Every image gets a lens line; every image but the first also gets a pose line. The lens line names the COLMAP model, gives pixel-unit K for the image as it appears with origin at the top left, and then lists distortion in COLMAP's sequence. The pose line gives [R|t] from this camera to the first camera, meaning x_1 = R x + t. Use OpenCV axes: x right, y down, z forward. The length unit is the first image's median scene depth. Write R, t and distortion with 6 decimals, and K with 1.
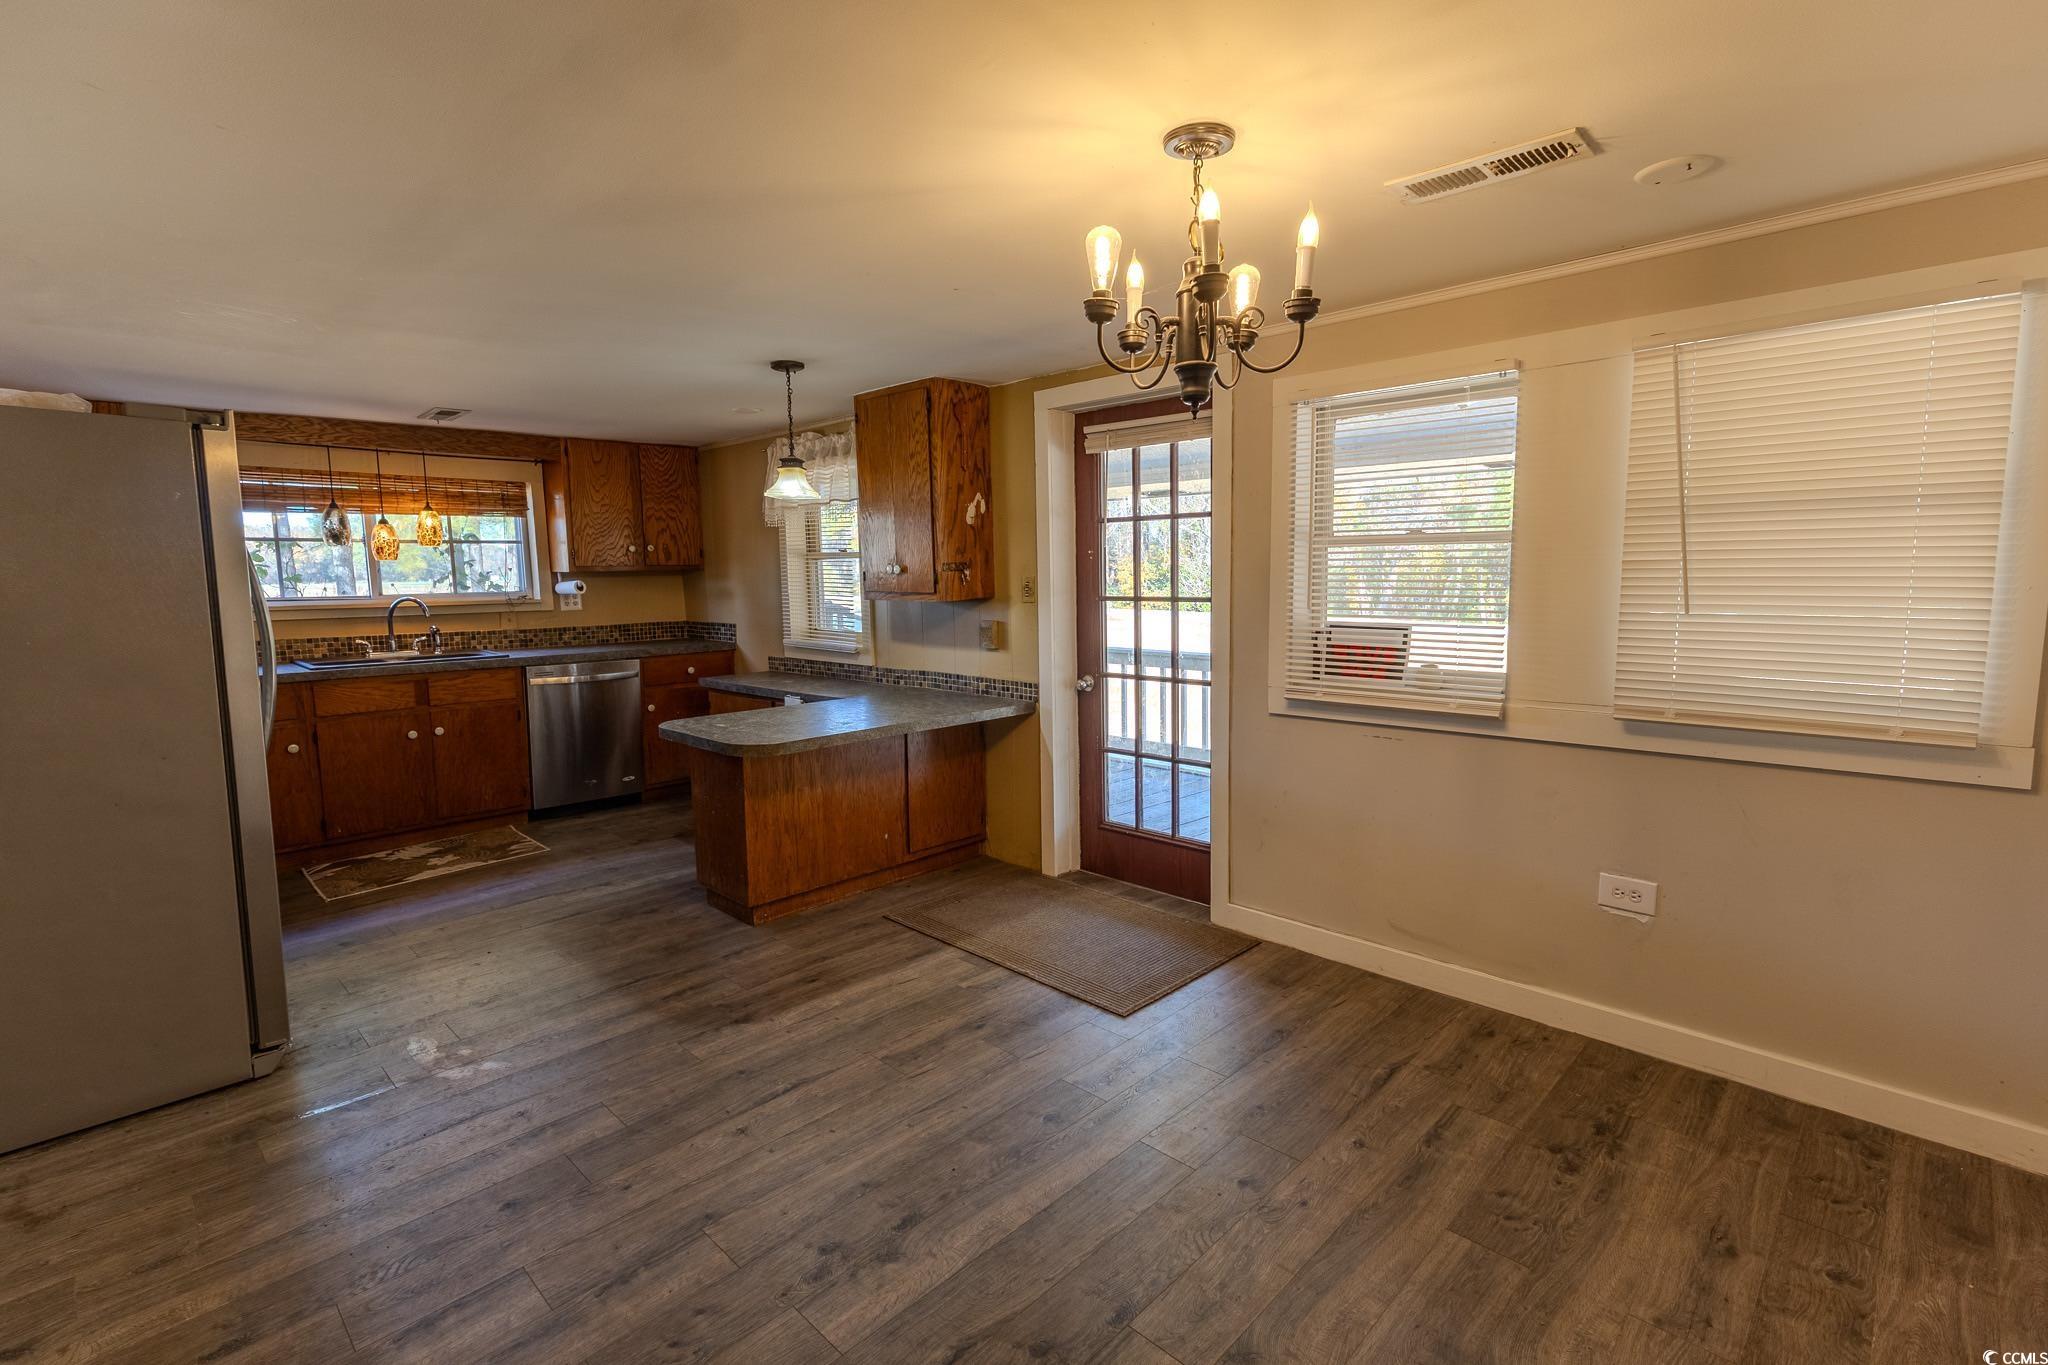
lens RADIAL K [[942.7, 0, 1027.5], [0, 942.7, 677.5], [0, 0, 1]] dist [0.000409, 0.001676]
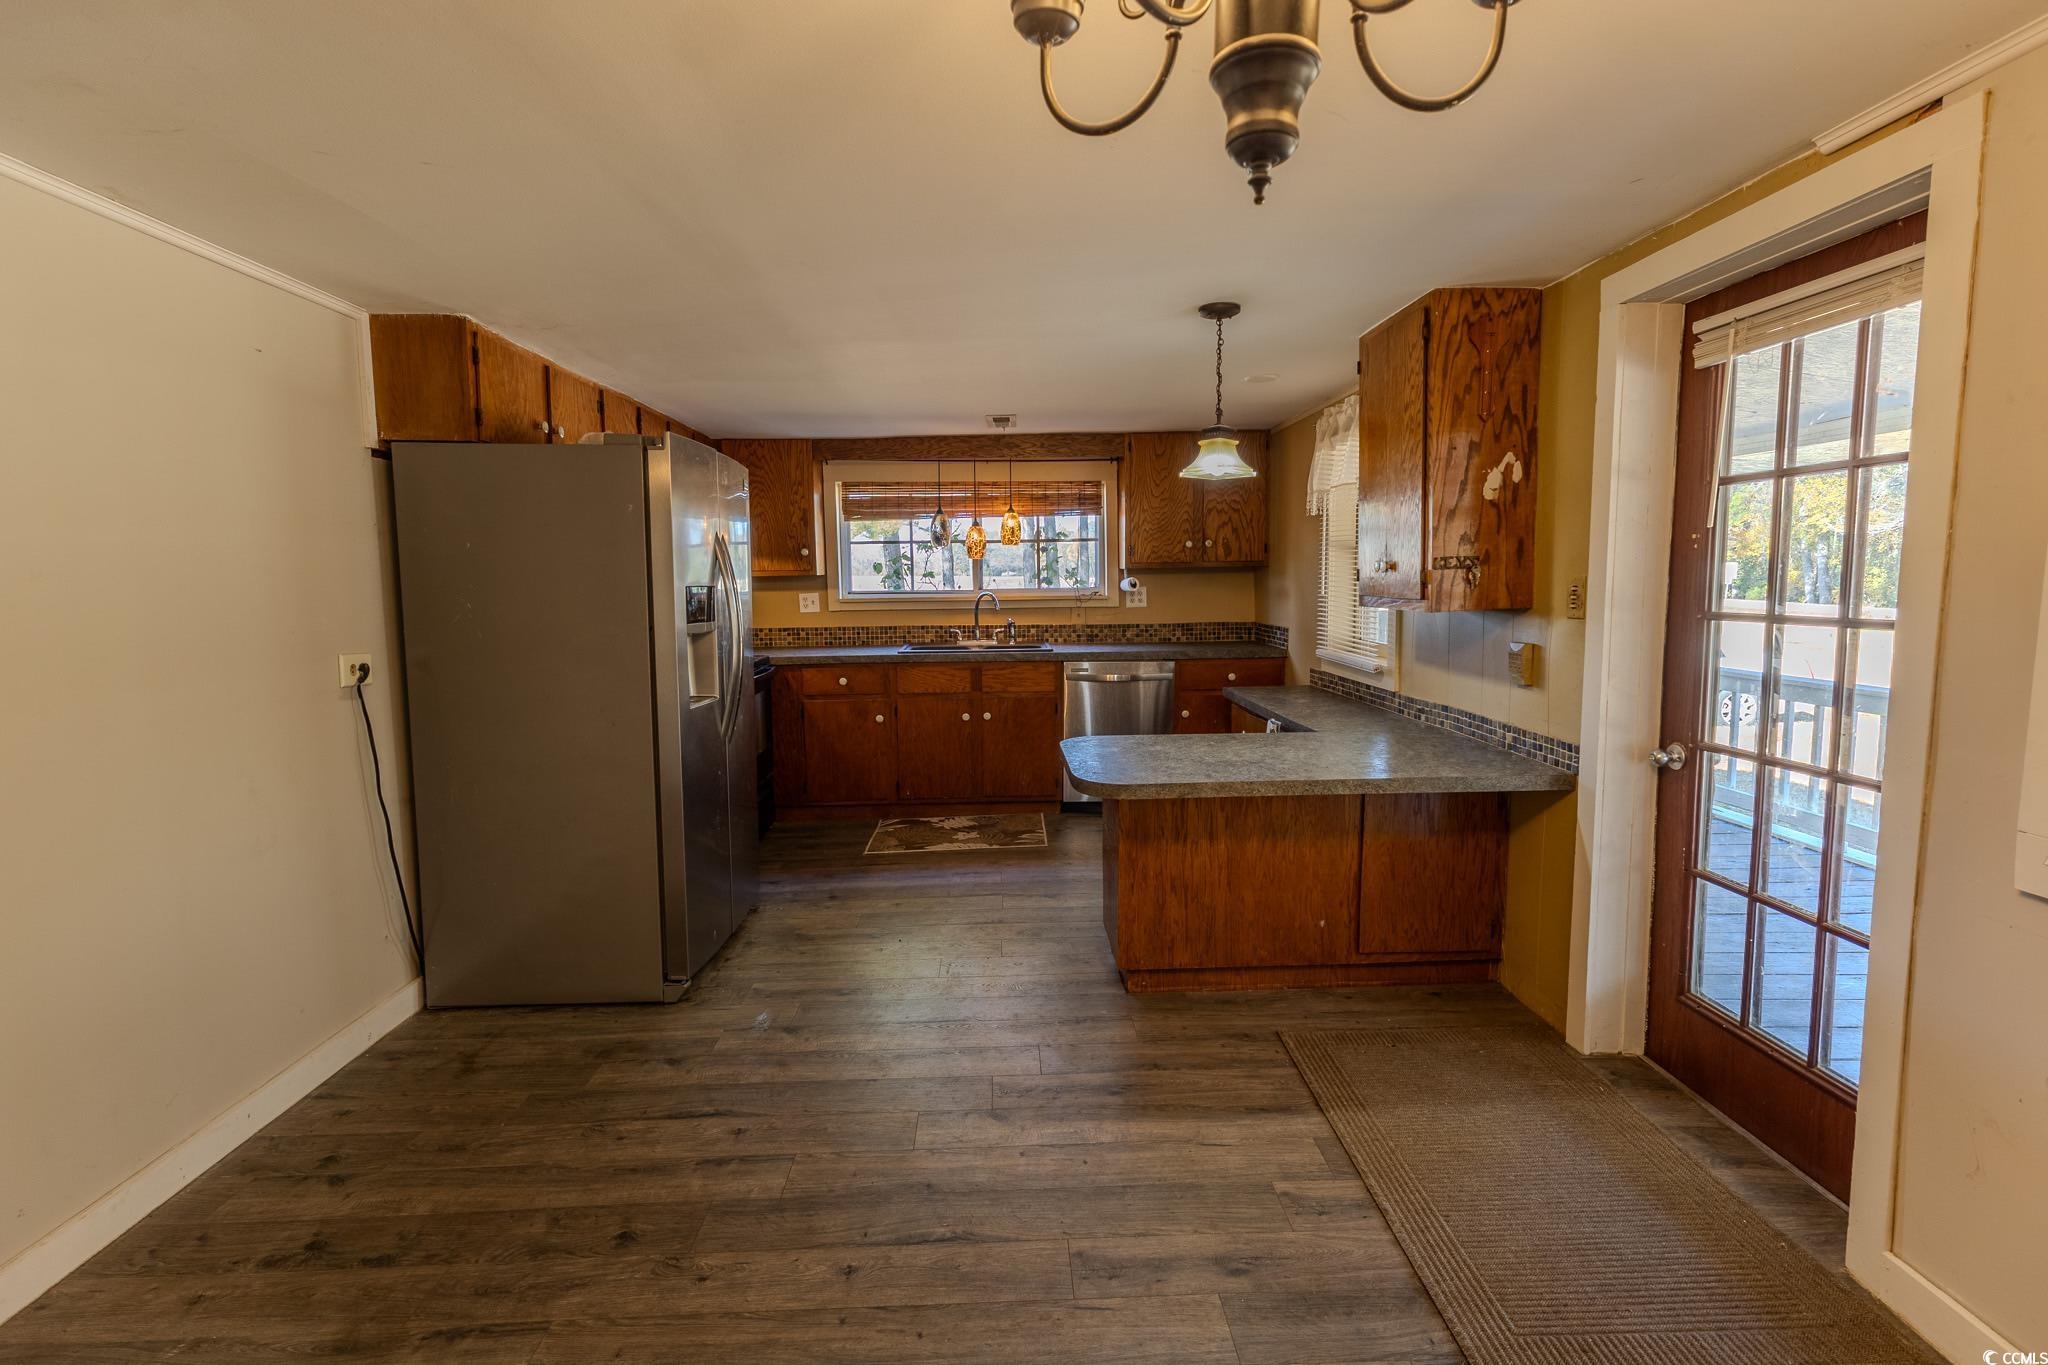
lens RADIAL K [[942.7, 0, 1027.5], [0, 942.7, 677.5], [0, 0, 1]] dist [0.000409, 0.001676]
pose [[0.720803, 0.079662, -0.688547, 0.174516], [-0.076074, 0.996465, 0.035650, -0.033617], [0.688953, 0.026684, 0.724315, 0.280923]]
